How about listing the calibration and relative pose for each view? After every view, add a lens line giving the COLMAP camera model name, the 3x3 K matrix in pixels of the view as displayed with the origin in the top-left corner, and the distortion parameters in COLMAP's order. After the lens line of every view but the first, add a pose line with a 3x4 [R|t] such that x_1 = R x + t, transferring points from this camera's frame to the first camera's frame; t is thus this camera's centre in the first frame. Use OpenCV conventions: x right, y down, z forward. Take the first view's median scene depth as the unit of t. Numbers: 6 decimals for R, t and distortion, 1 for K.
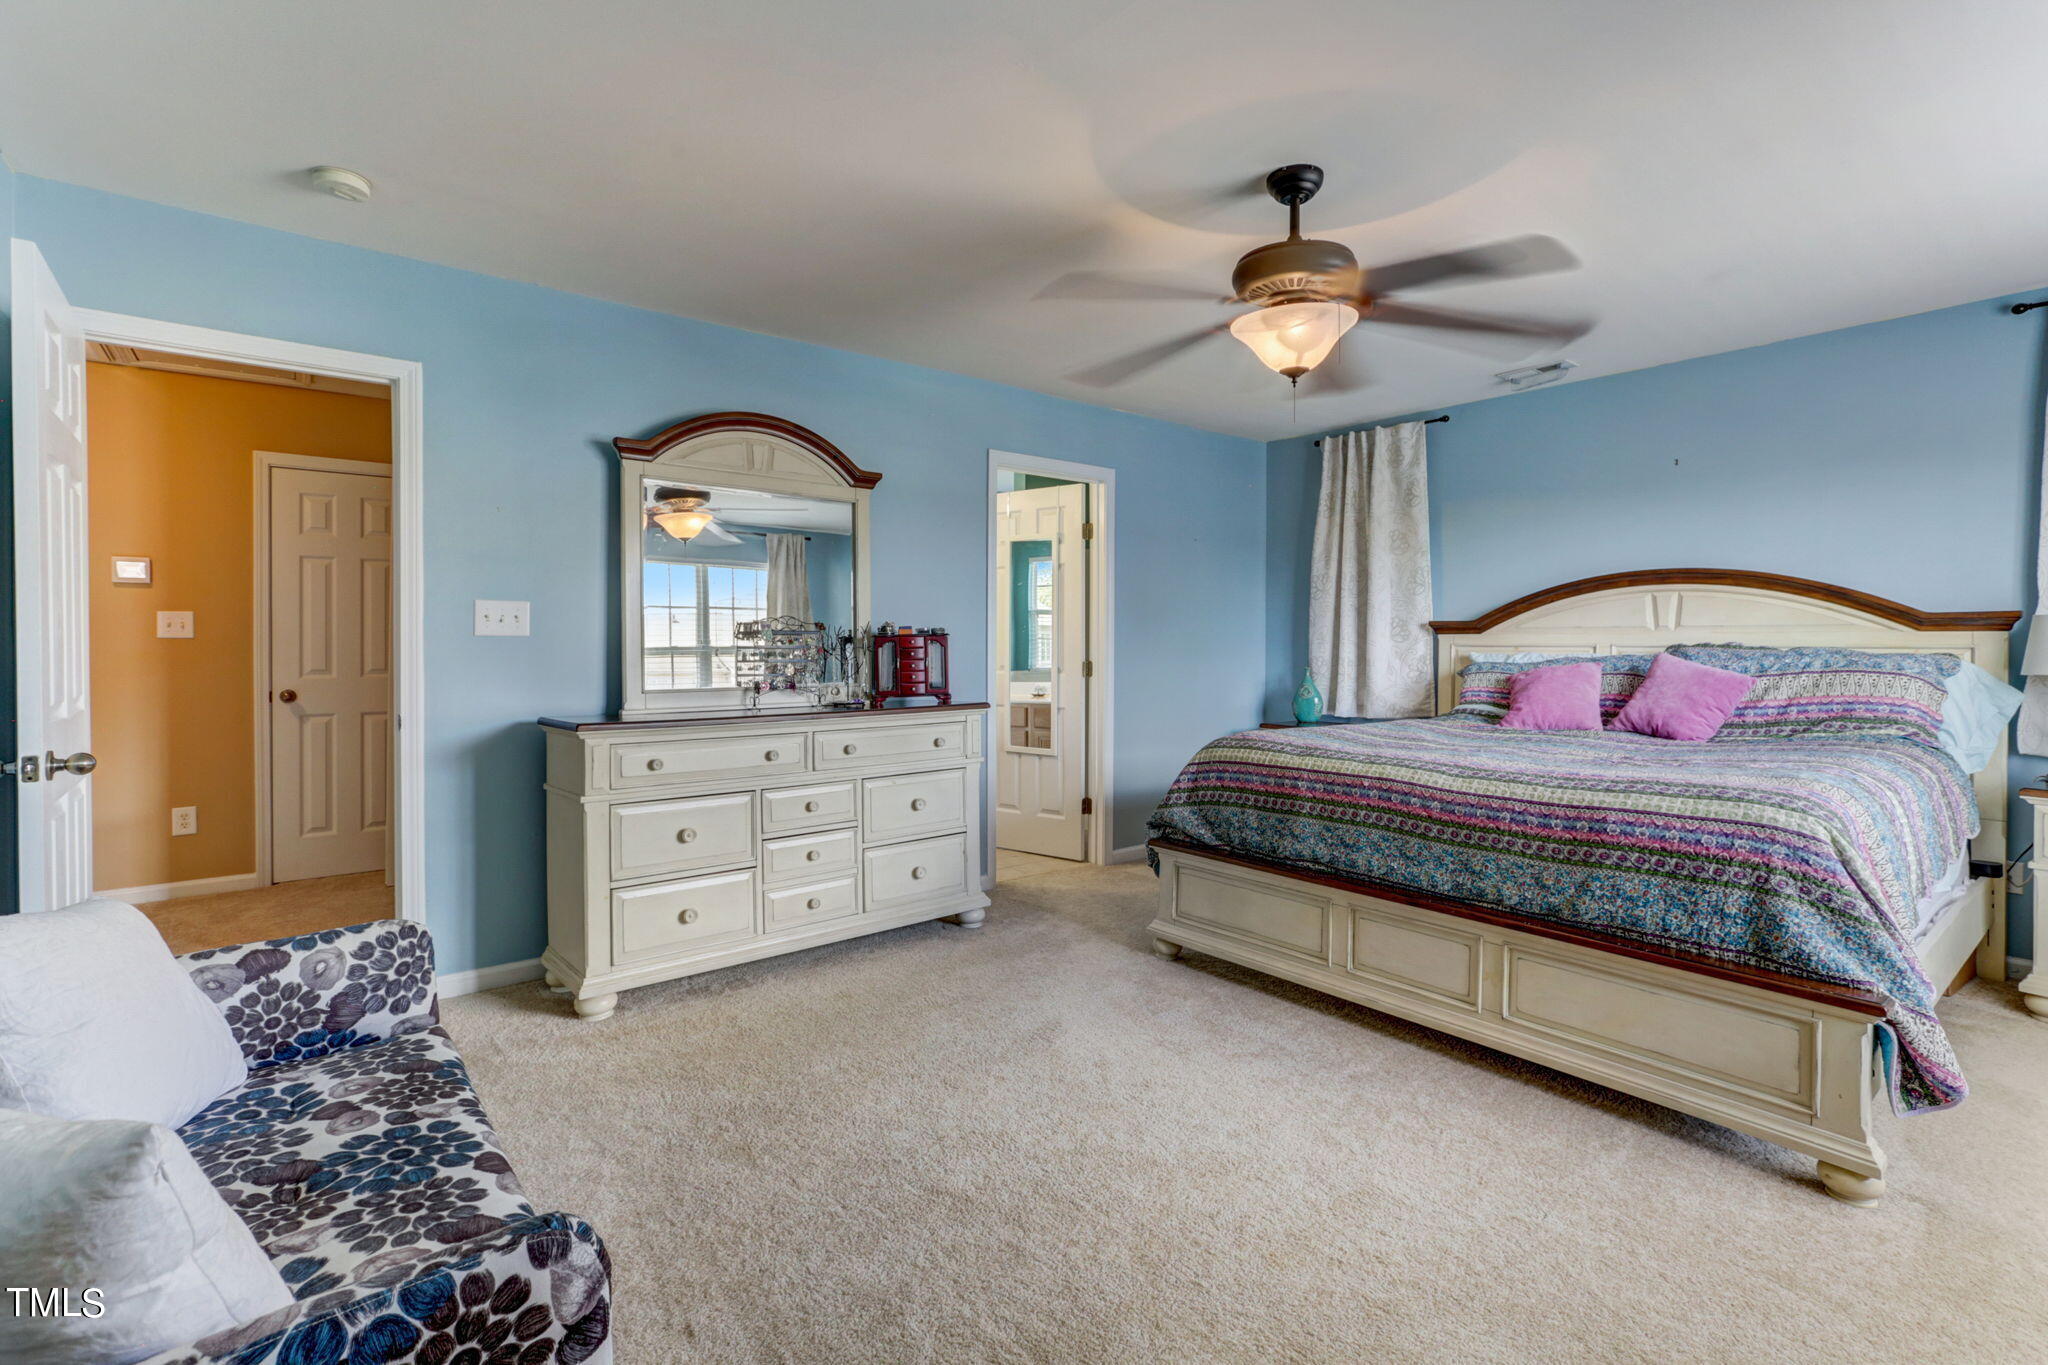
lens RADIAL K [[942.4, 0, 1025.9], [0, 942.4, 648.1], [0, 0, 1]] dist [-0.036215, 0.024697]
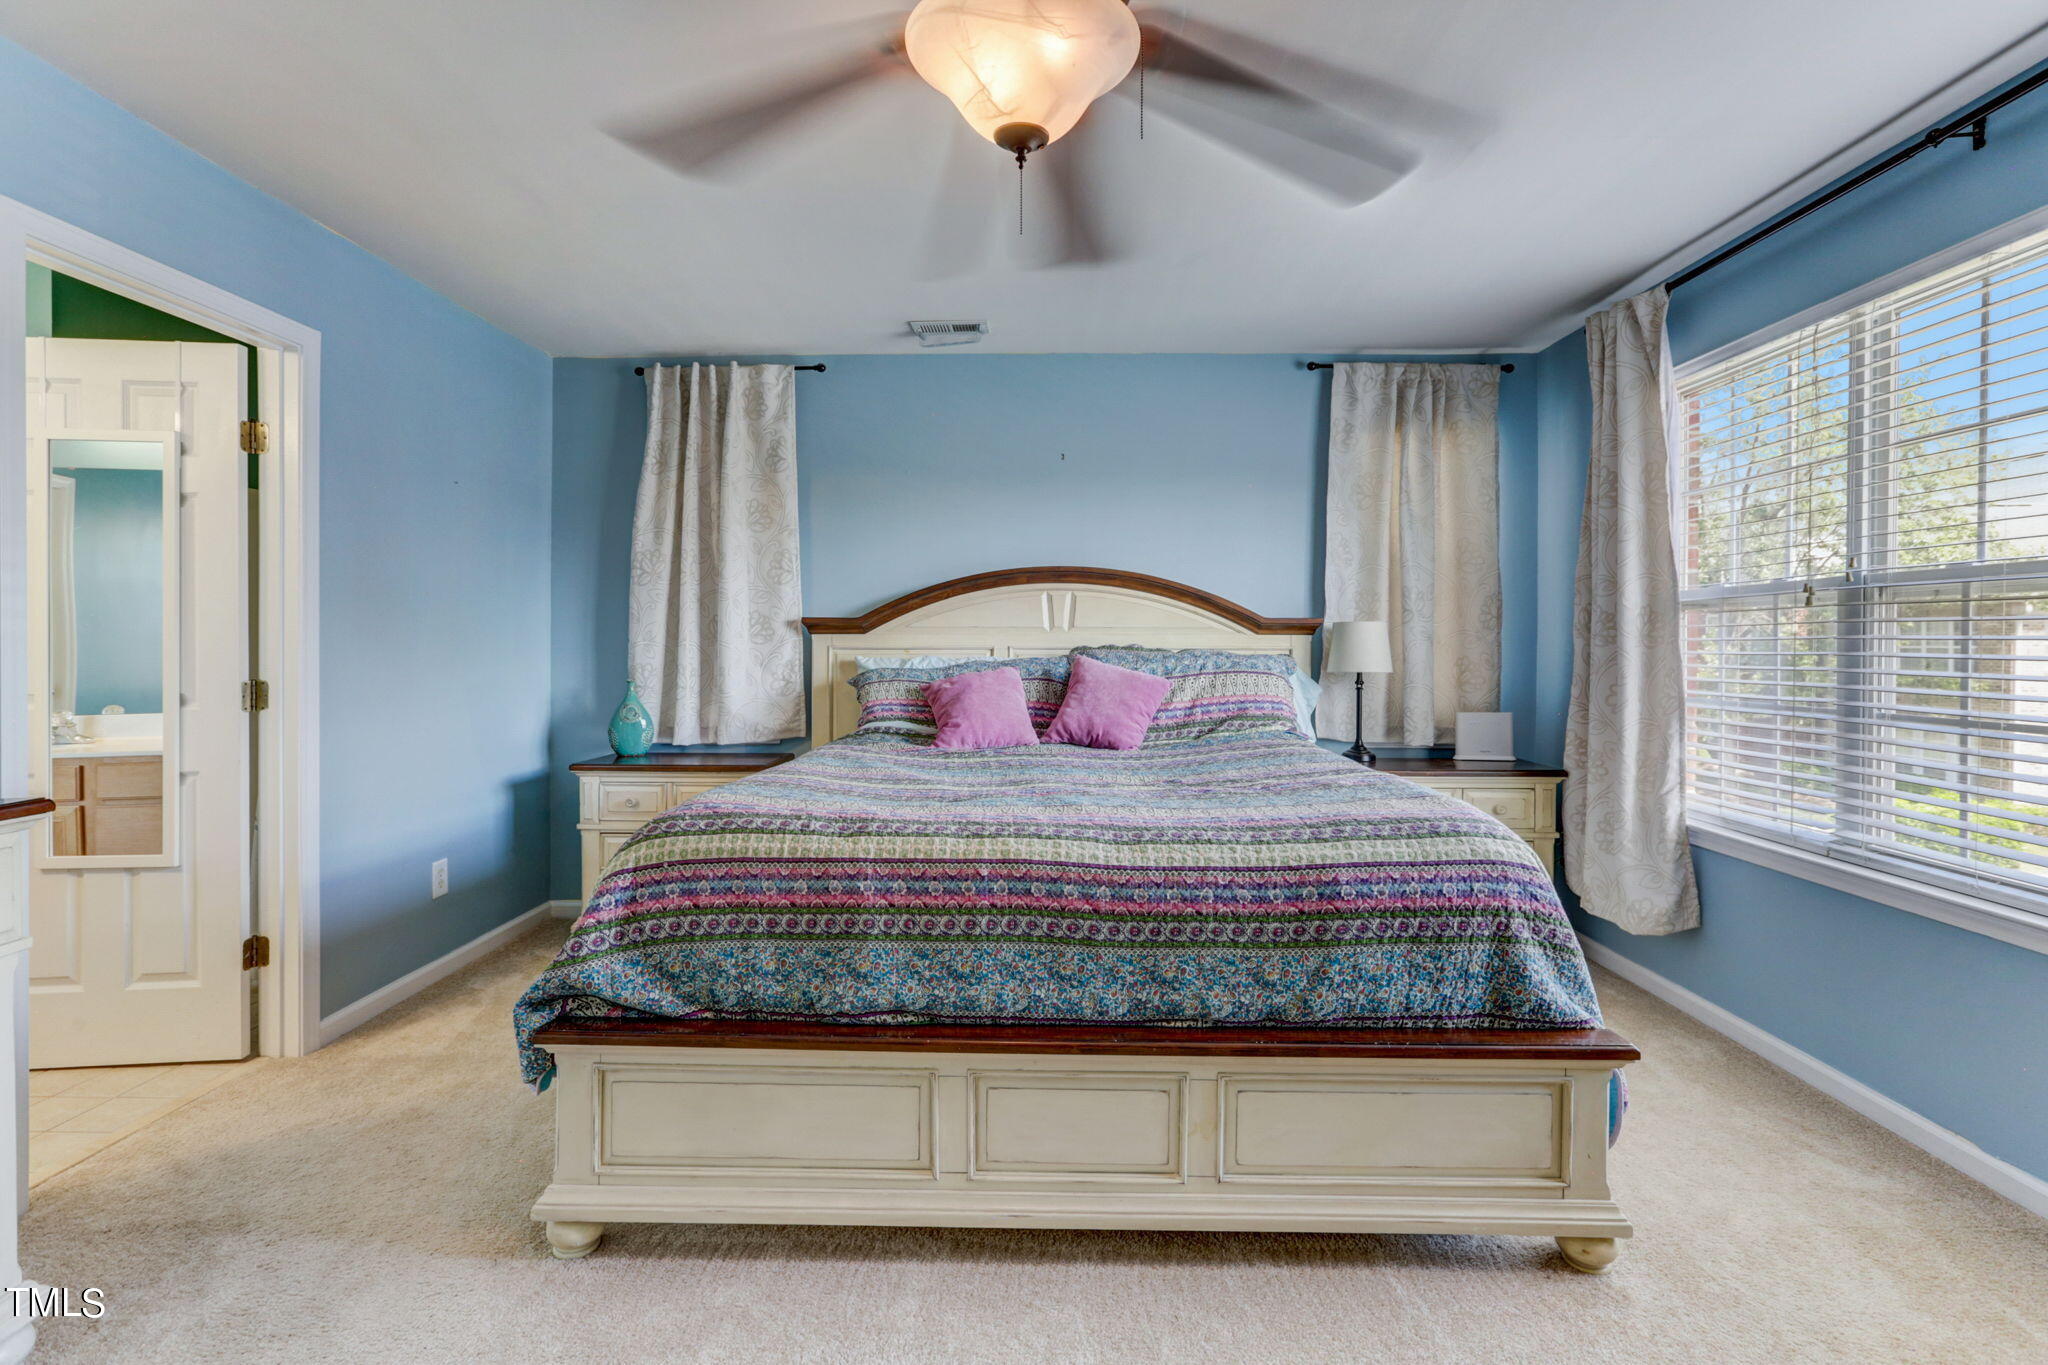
lens RADIAL K [[942.4, 0, 1025.9], [0, 942.4, 648.1], [0, 0, 1]] dist [-0.036215, 0.024697]
pose [[0.641492, -0.005550, 0.767110, -0.093060], [0.004656, 0.999984, 0.003341, -0.007096], [-0.767116, 0.001429, 0.641507, 0.512674]]
